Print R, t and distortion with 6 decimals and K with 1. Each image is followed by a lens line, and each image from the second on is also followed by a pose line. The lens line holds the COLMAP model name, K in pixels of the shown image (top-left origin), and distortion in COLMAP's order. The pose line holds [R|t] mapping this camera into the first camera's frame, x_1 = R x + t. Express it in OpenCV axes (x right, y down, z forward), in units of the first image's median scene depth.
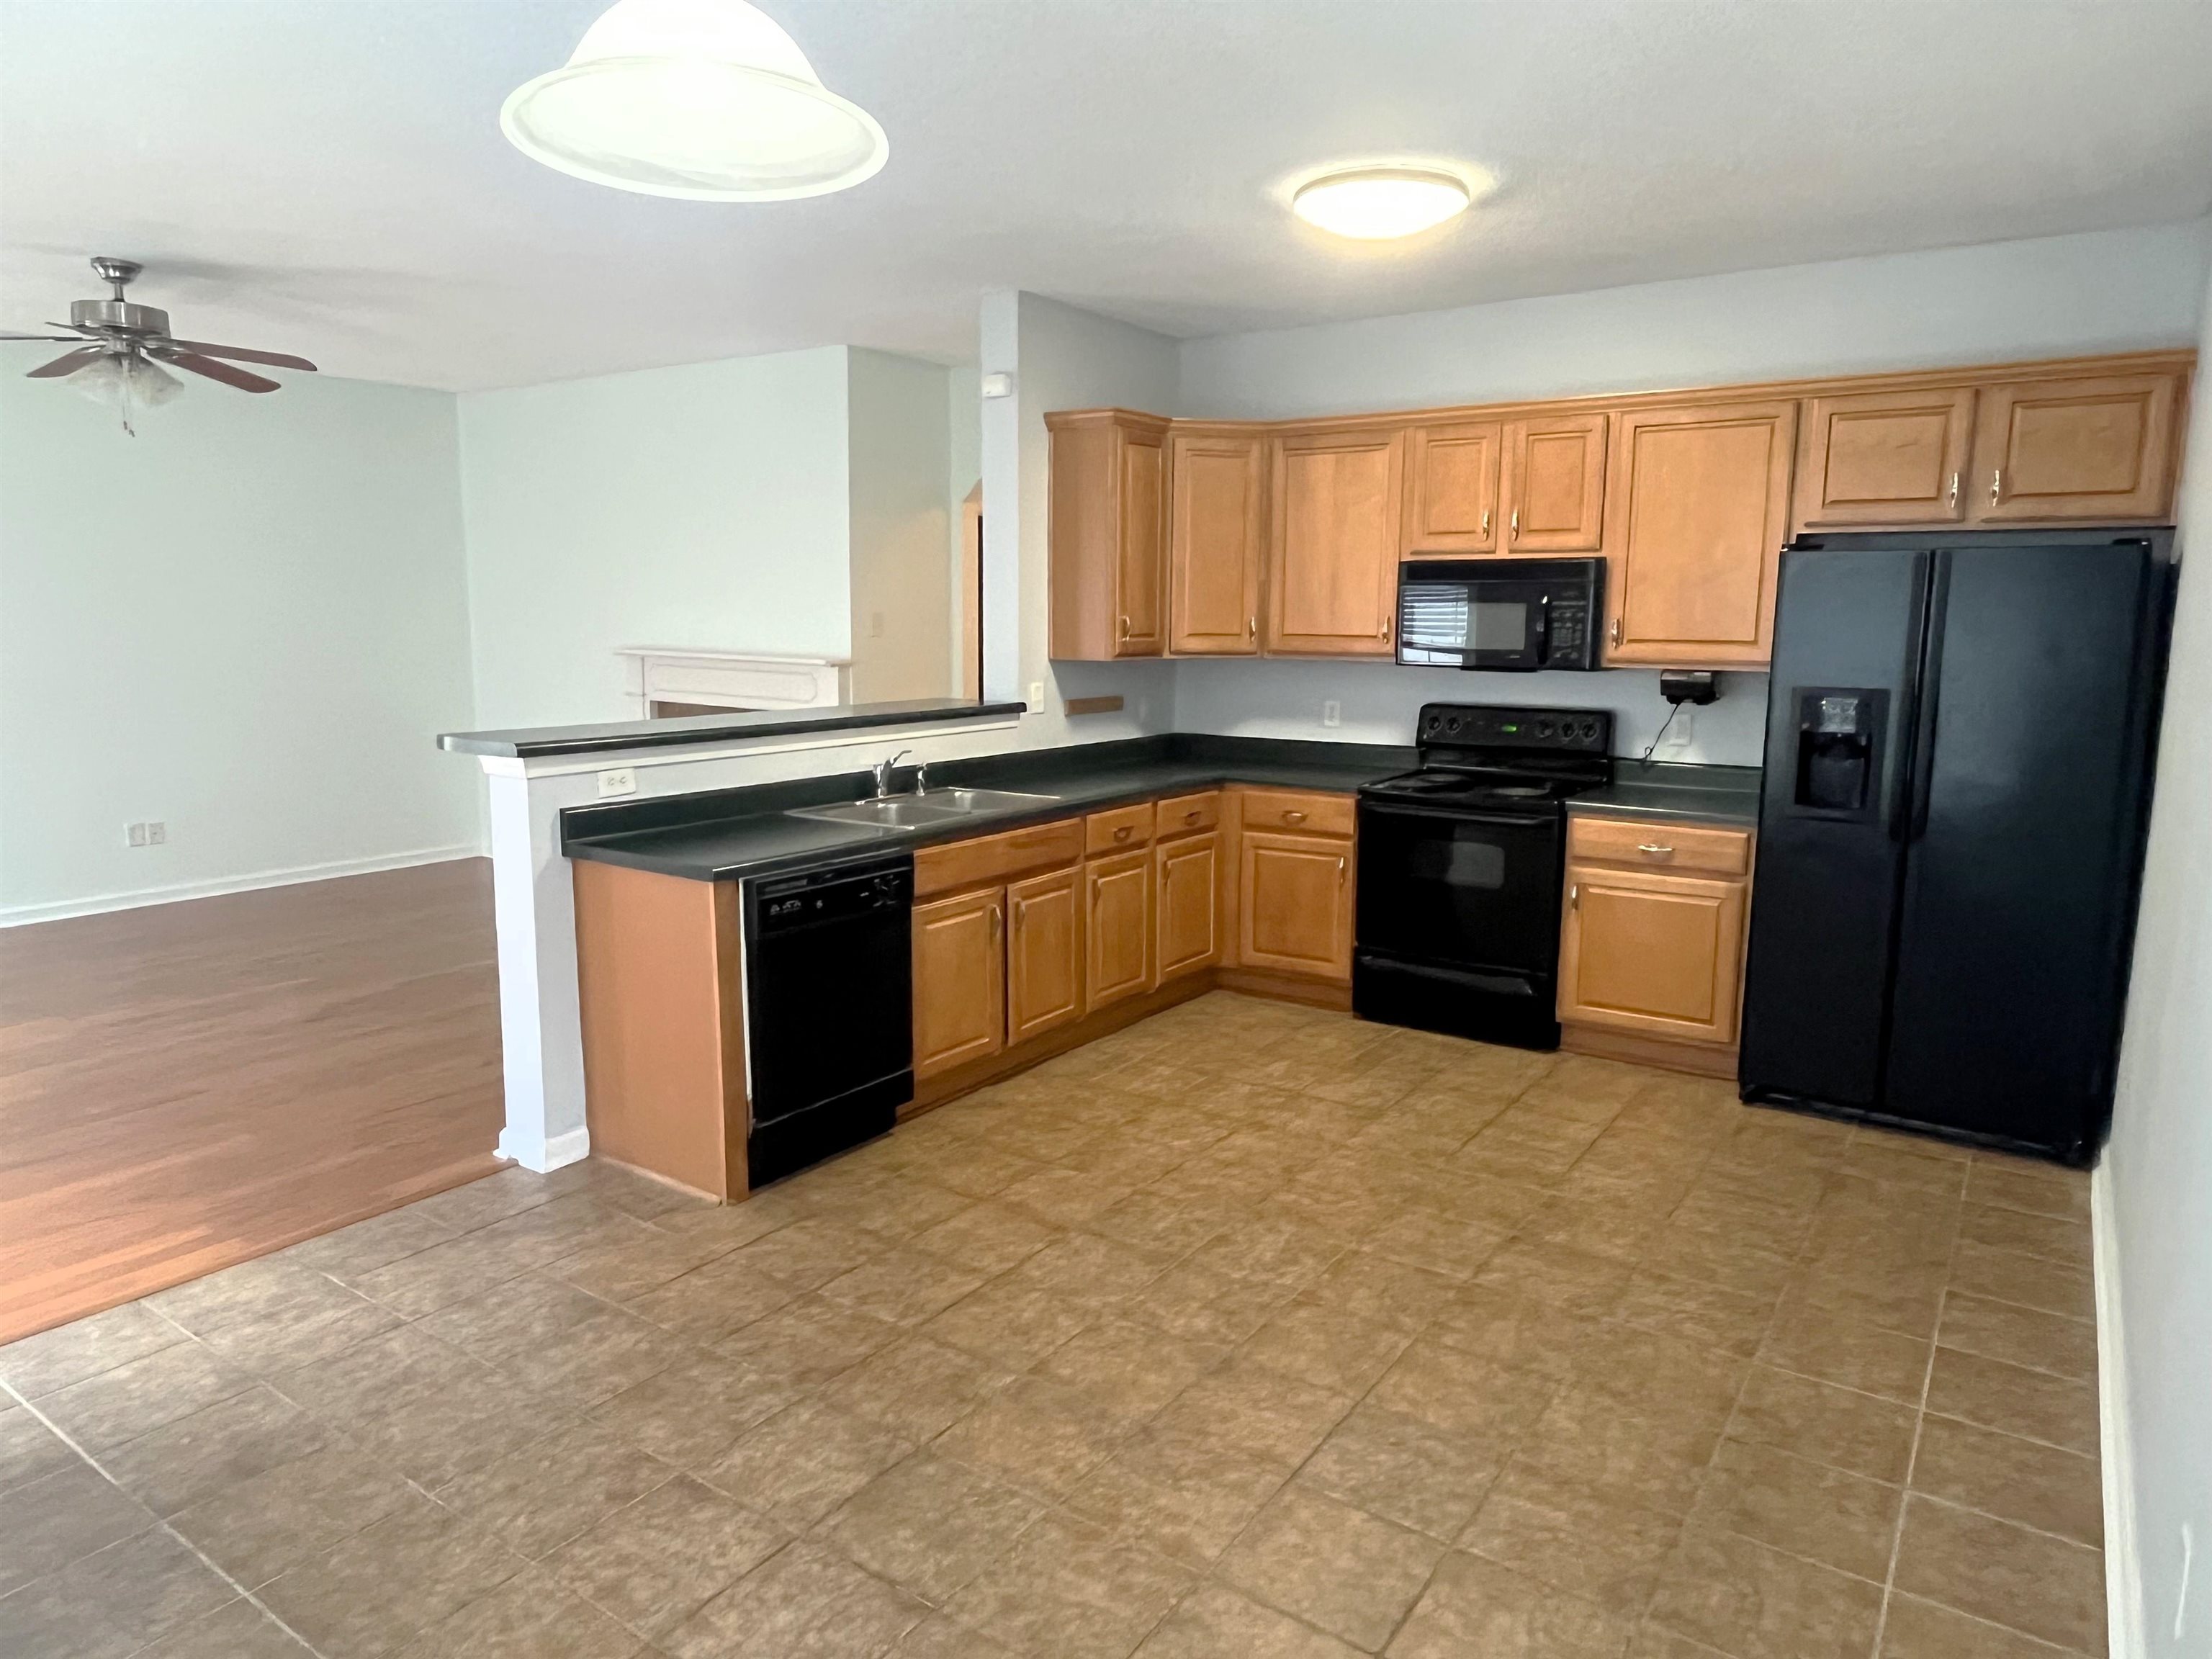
lens RADIAL K [[1386.1, 0, 1103.9], [0, 1386.1, 816.8], [0, 0, 1]] dist [-0.007645, 0.006259]
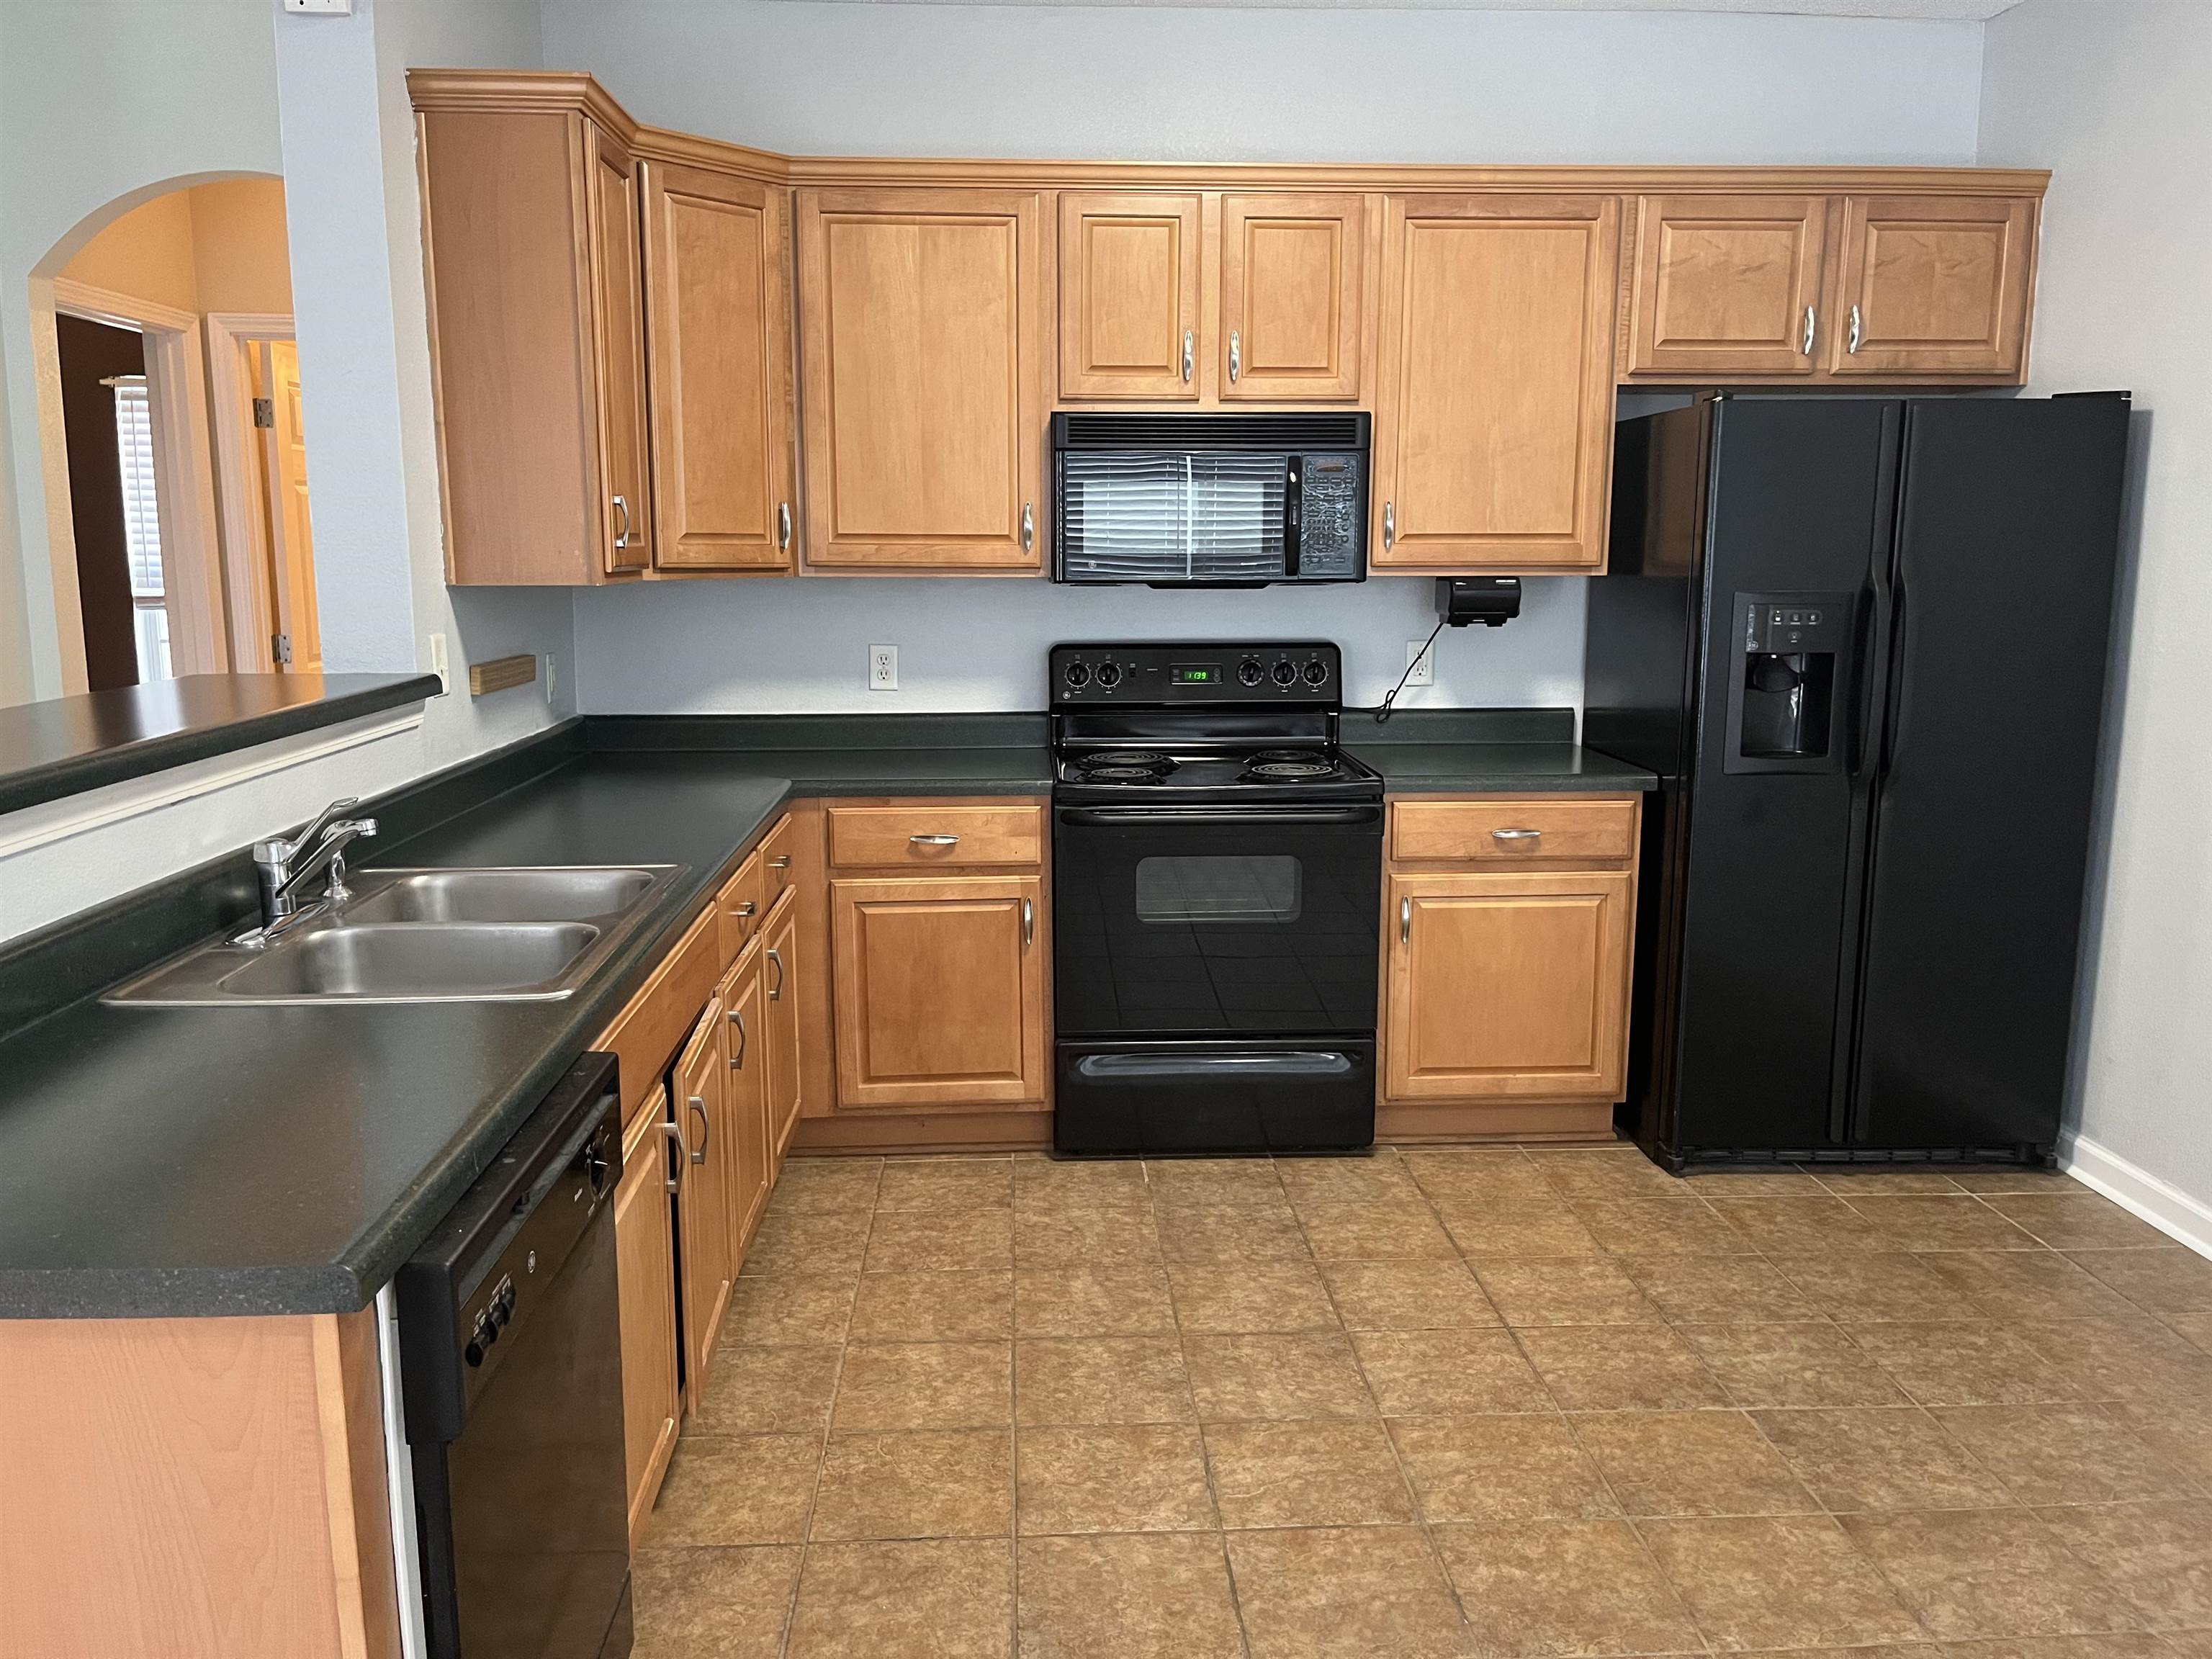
lens RADIAL K [[1683.9, 0, 1103.0], [0, 1683.9, 825.9], [0, 0, 1]] dist [0.024345, -0.013529]
pose [[0.795062, -0.106989, 0.597018, -0.250224], [0.093809, 0.994166, 0.053233, -0.042857], [-0.599230, 0.013683, 0.800460, 0.420499]]
